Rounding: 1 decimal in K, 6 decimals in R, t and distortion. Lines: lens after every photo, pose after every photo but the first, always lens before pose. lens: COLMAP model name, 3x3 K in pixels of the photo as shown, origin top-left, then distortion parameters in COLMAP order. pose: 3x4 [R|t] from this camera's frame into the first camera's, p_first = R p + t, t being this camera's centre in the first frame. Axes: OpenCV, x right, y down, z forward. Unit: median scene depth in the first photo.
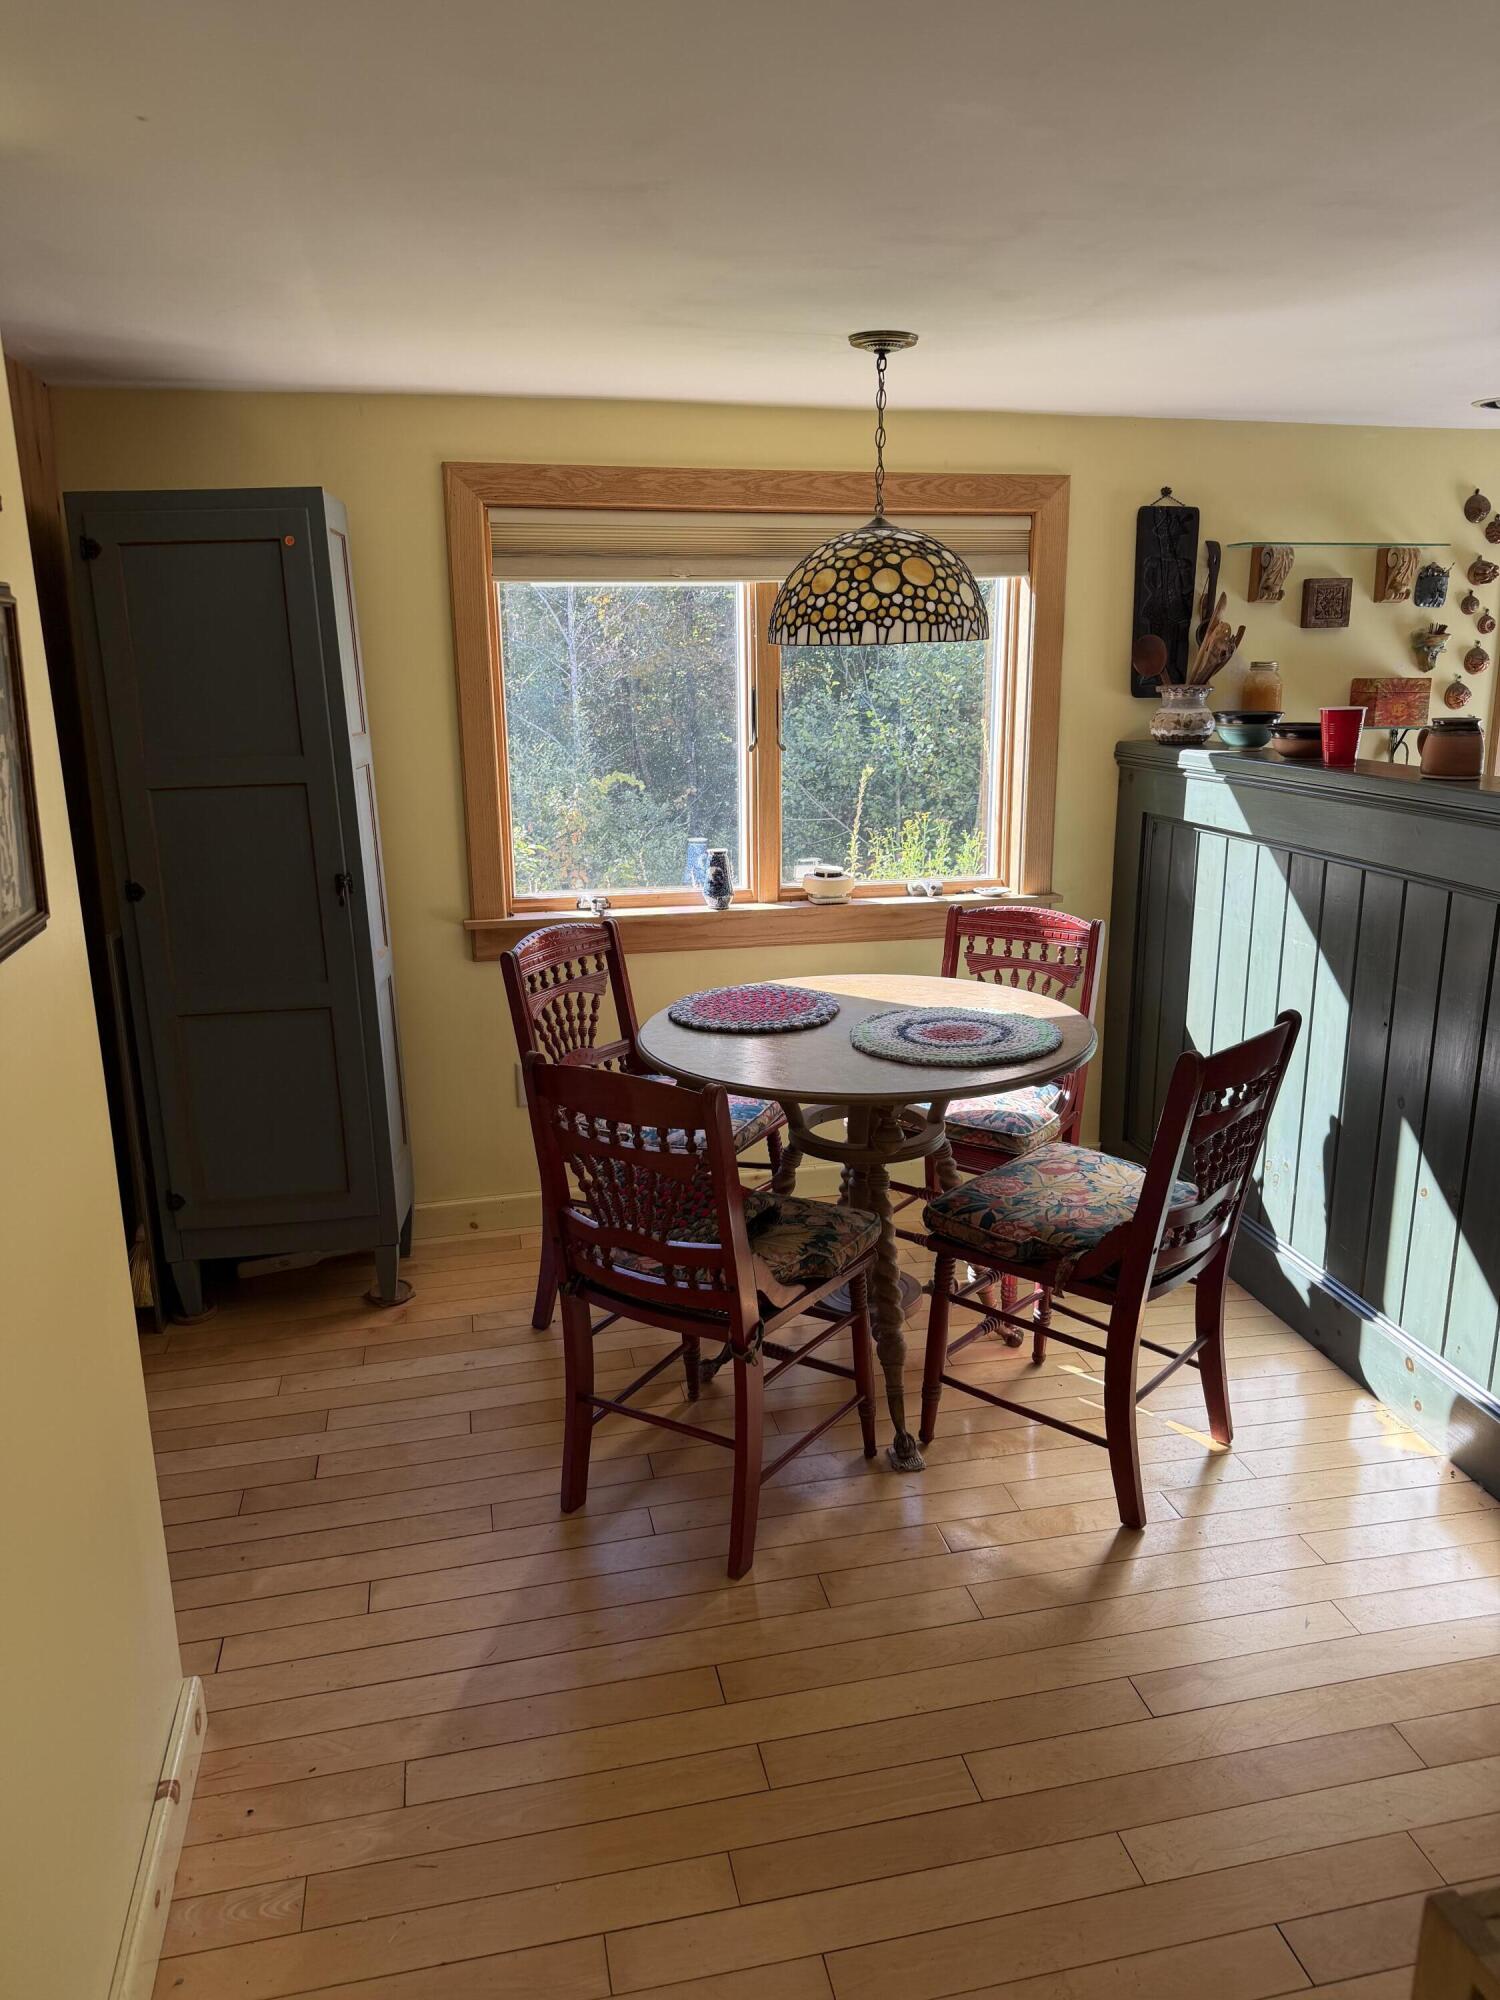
lens RADIAL K [[1403.2, 0, 755.9], [0, 1403.2, 993.6], [0, 0, 1]] dist [0.038796, -0.037226]
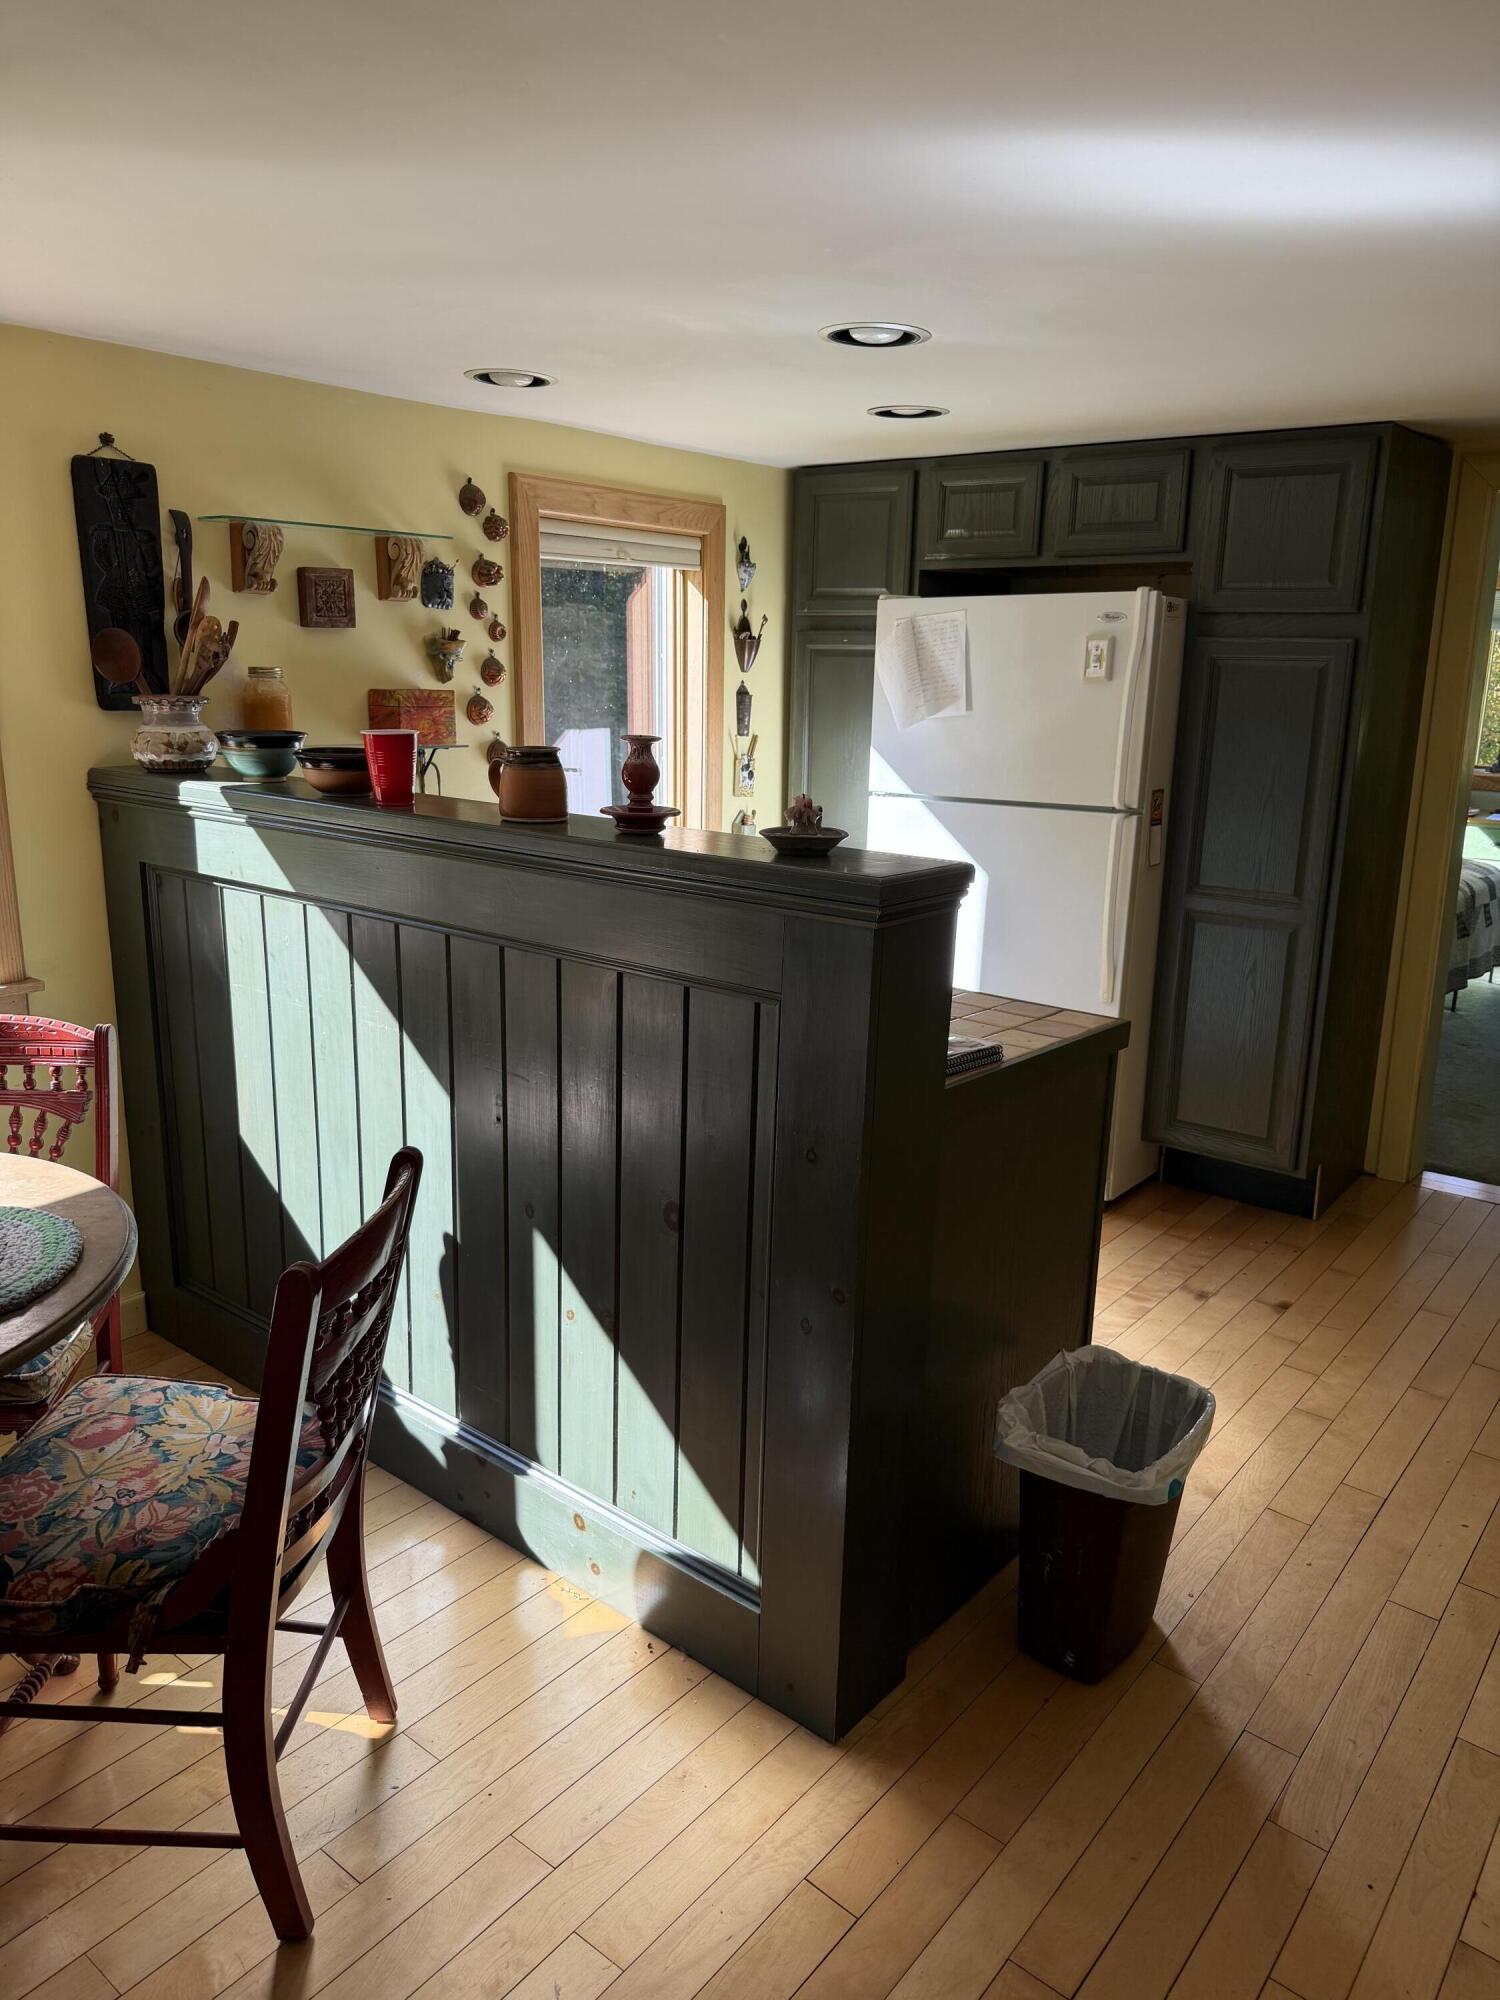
lens RADIAL K [[1403.2, 0, 704.7], [0, 1403.2, 1002.0], [0, 0, 1]] dist [0.038796, -0.037226]
pose [[0.787158, -0.131234, 0.602628, 0.055691], [0.128087, 0.990581, 0.048410, -0.062884], [-0.603305, 0.039083, 0.796553, 0.255928]]
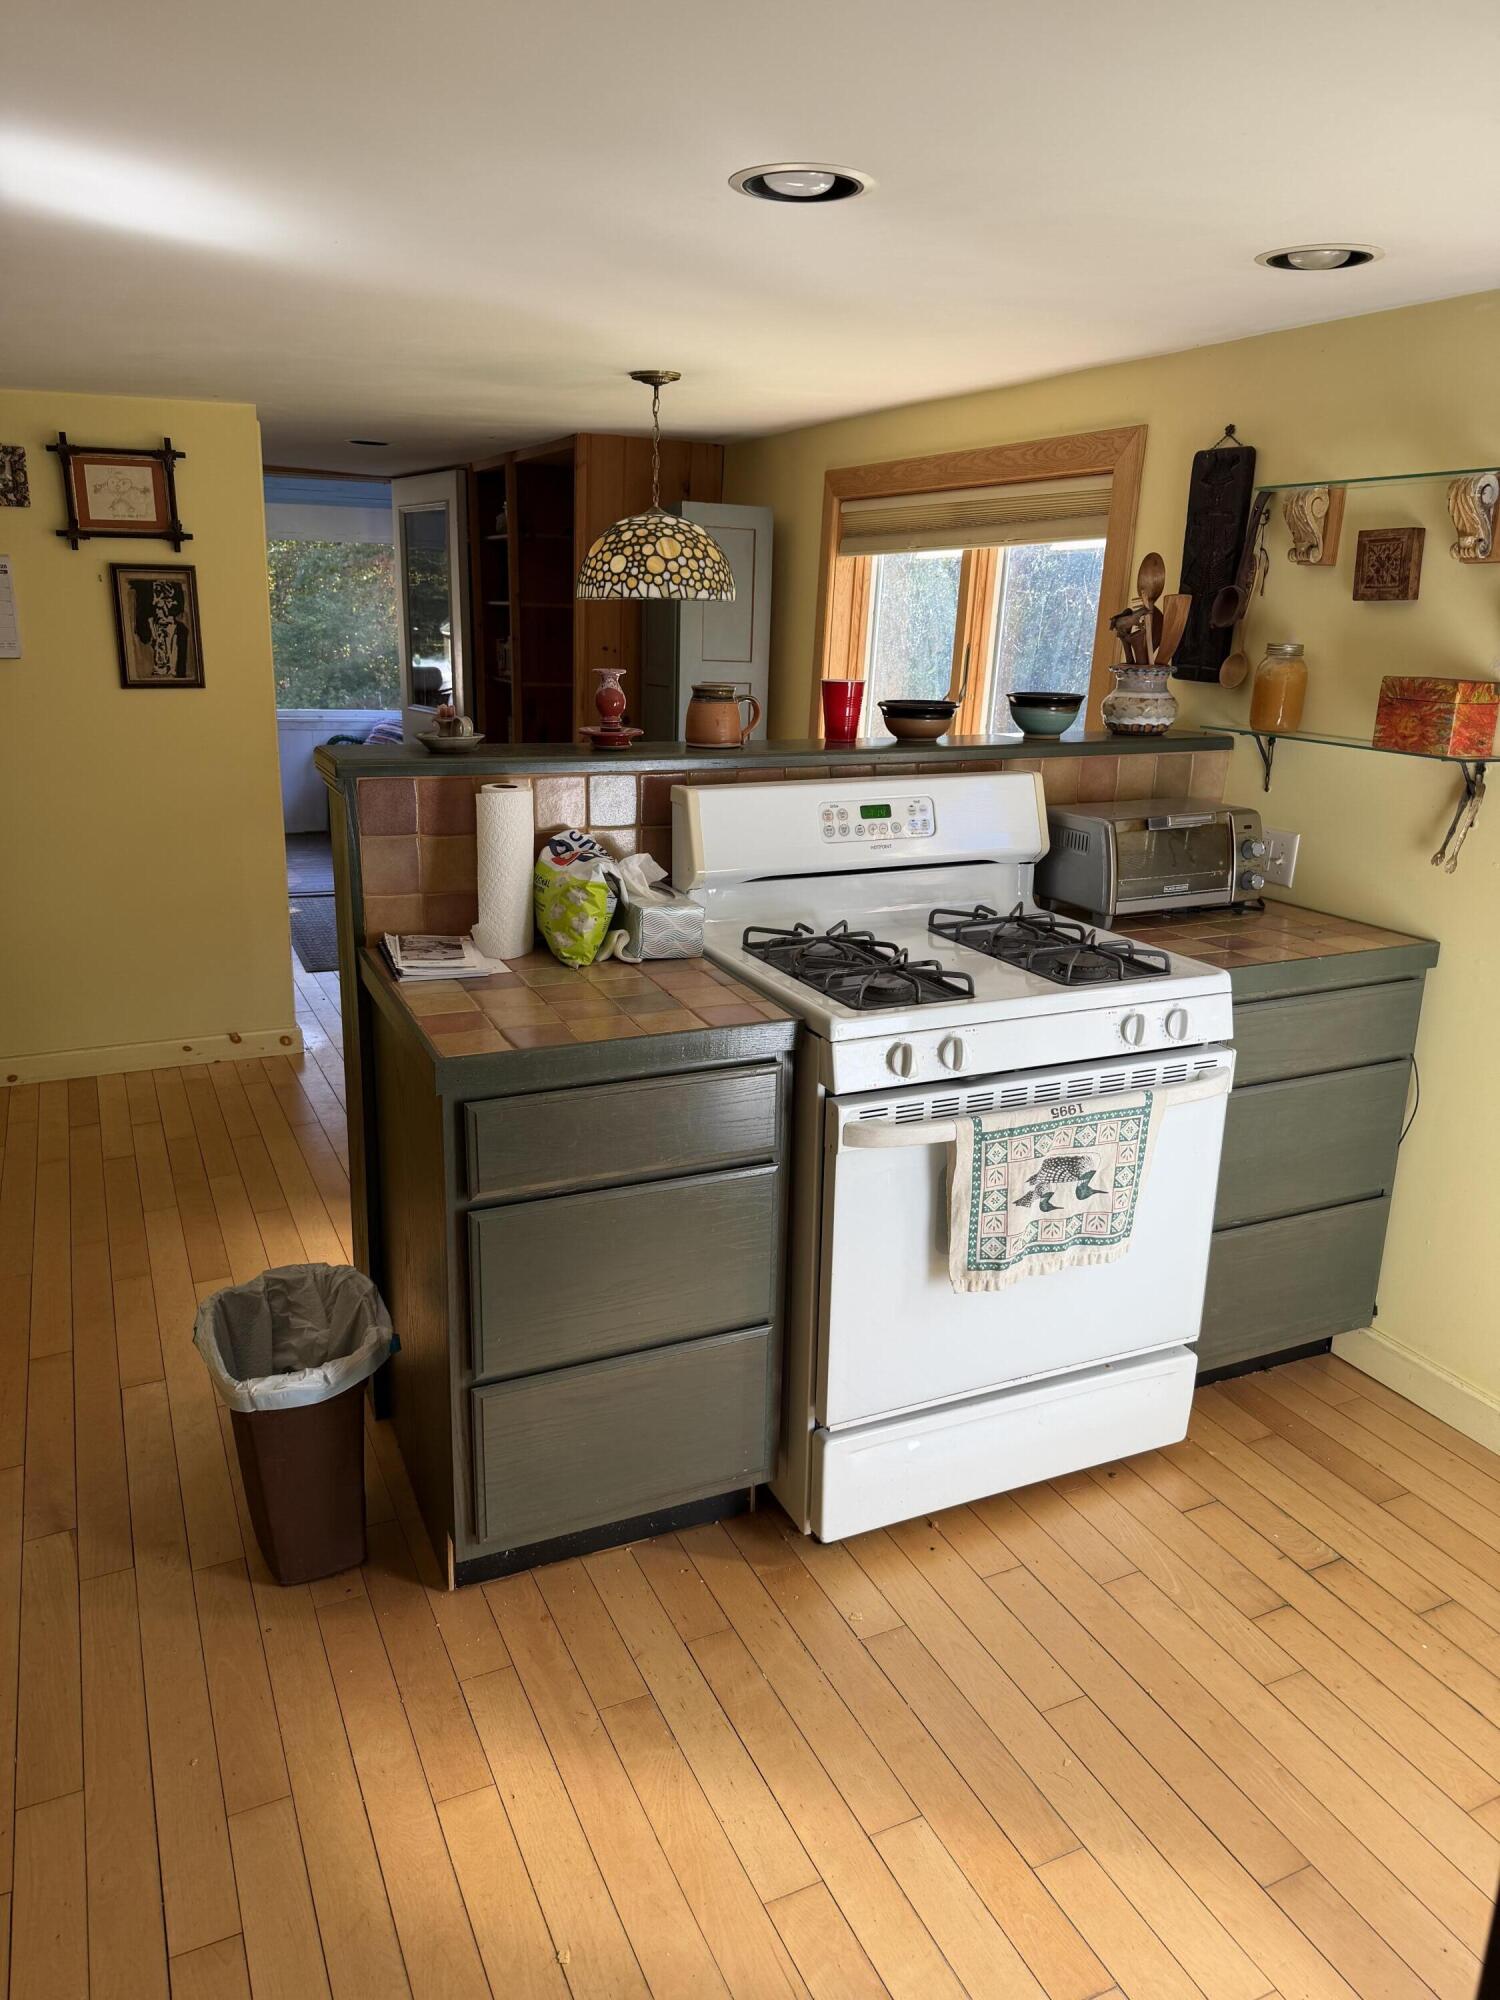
lens RADIAL K [[1403.2, 0, 743.5], [0, 1403.2, 991.4], [0, 0, 1]] dist [0.038796, -0.037226]
pose [[0.226666, 0.273751, -0.934710, 1.272897], [-0.257713, 0.942341, 0.213491, -0.176383], [0.939259, 0.192496, 0.284145, 0.660323]]
